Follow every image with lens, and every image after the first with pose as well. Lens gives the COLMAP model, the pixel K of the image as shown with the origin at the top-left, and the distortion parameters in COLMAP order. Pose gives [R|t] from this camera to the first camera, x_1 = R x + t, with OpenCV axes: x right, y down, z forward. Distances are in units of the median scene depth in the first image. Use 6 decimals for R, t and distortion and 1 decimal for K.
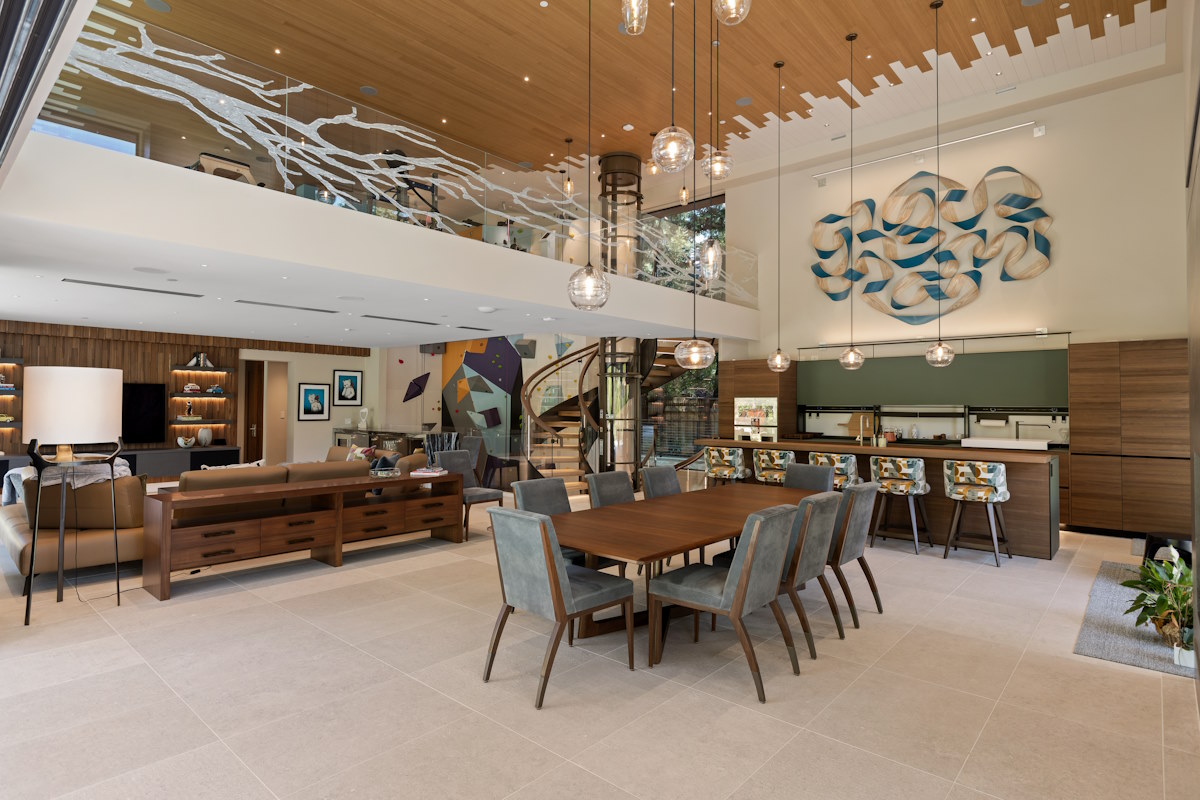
lens RADIAL K [[625.3, 0, 600.0], [0, 625.3, 400.0], [0, 0, 1]] dist [0.000758, 0.000685]
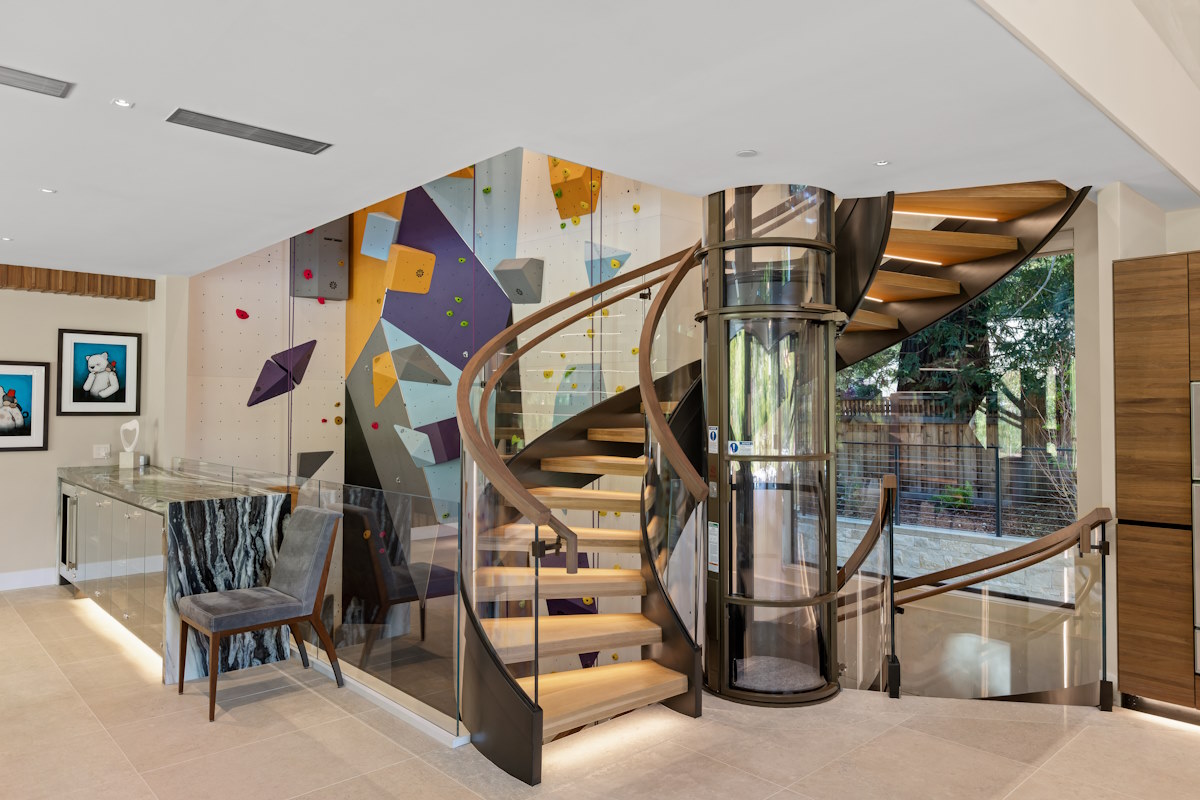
lens RADIAL K [[792.4, 0, 600.0], [0, 792.4, 400.0], [0, 0, 1]] dist [0.003120, 0.000866]
pose [[0.995343, -0.004719, -0.096284, -0.013251], [0.004089, 0.999969, -0.006735, 0.004416], [0.096313, 0.006310, 0.995331, 0.515705]]
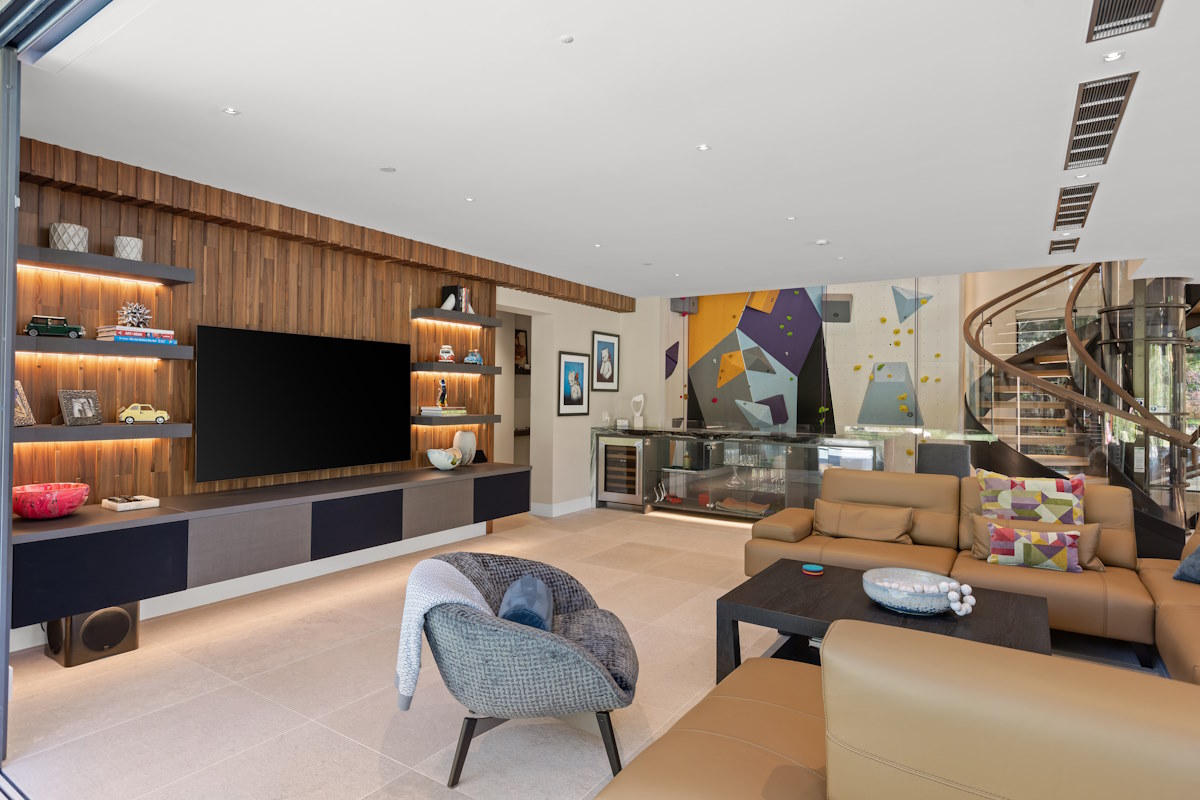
lens RADIAL K [[645.8, 0, 600.0], [0, 645.8, 400.0], [0, 0, 1]] dist [0.001674, 0.000610]
pose [[0.989890, 0.002940, 0.141806, -0.519114], [-0.005184, 0.999867, 0.015454, 0.008677], [-0.141741, -0.016033, 0.989774, 0.388580]]
